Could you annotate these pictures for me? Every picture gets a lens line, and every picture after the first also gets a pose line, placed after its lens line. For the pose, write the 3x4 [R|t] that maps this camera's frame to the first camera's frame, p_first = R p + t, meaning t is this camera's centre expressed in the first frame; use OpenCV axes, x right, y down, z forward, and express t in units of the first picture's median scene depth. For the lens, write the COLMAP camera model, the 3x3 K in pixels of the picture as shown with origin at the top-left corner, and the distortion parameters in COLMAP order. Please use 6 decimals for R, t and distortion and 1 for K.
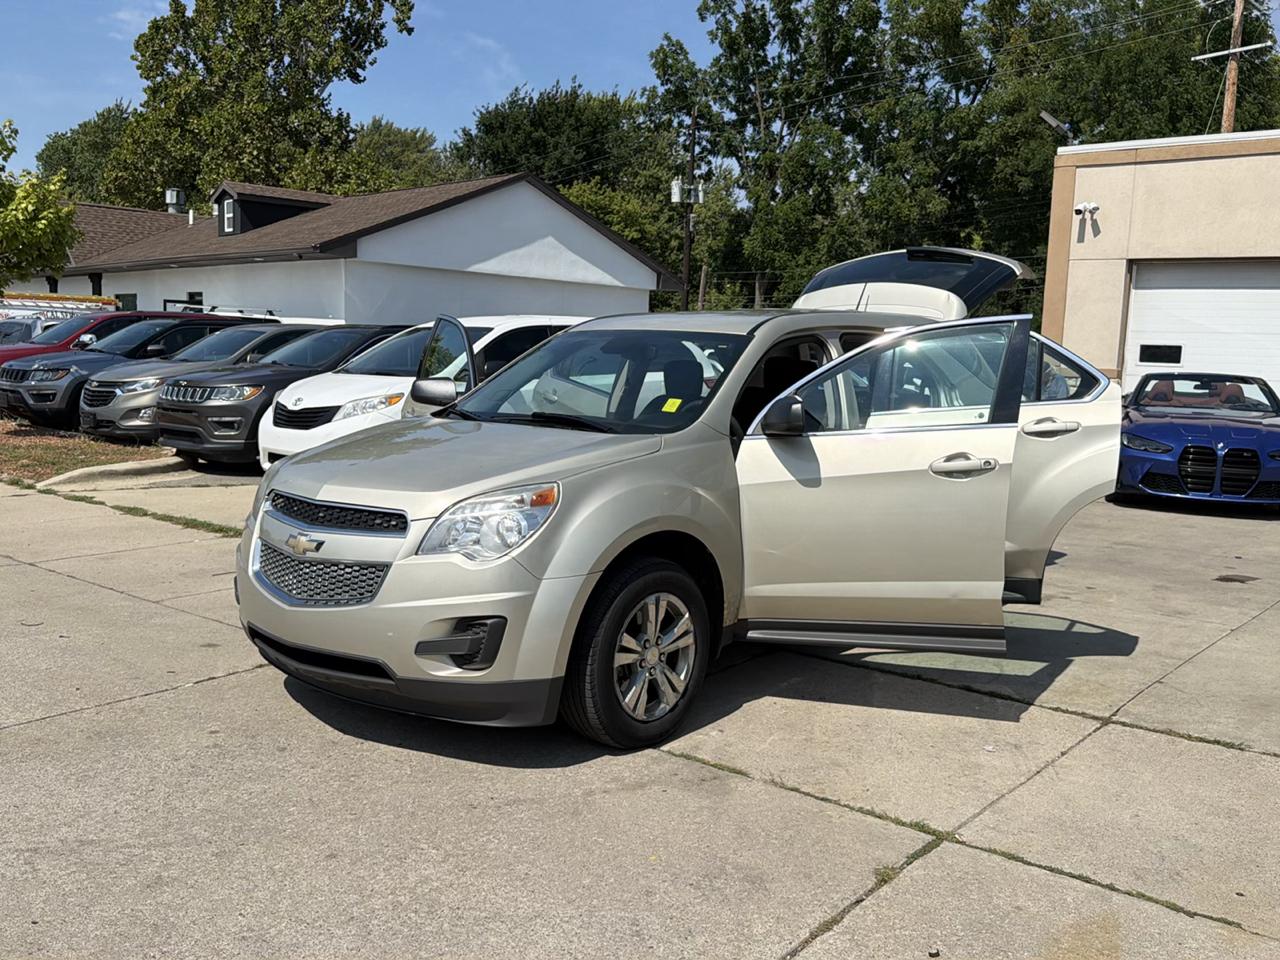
lens RADIAL K [[1148.4, 0, 639.6], [0, 1148.4, 479.2], [0, 0, 1]] dist [0.072584, -0.132504]
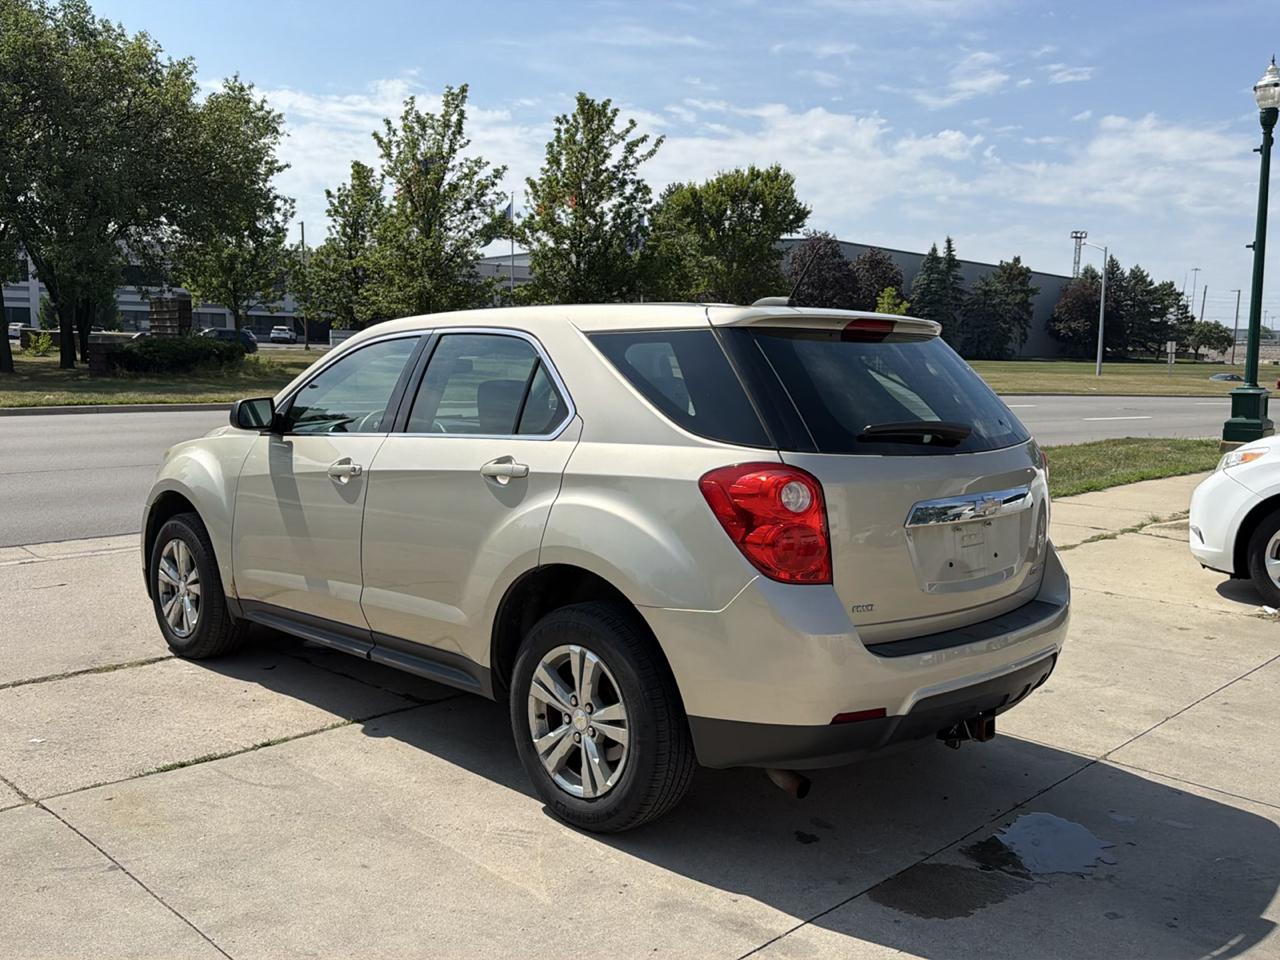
lens RADIAL K [[1148.4, 0, 644.7], [0, 1148.4, 486.5], [0, 0, 1]] dist [0.072584, -0.132504]
pose [[-0.084060, 0.083118, -0.992988, 0.487739], [-0.136516, 0.986158, 0.094103, -0.060142], [0.987065, 0.143469, -0.071549, 0.614330]]
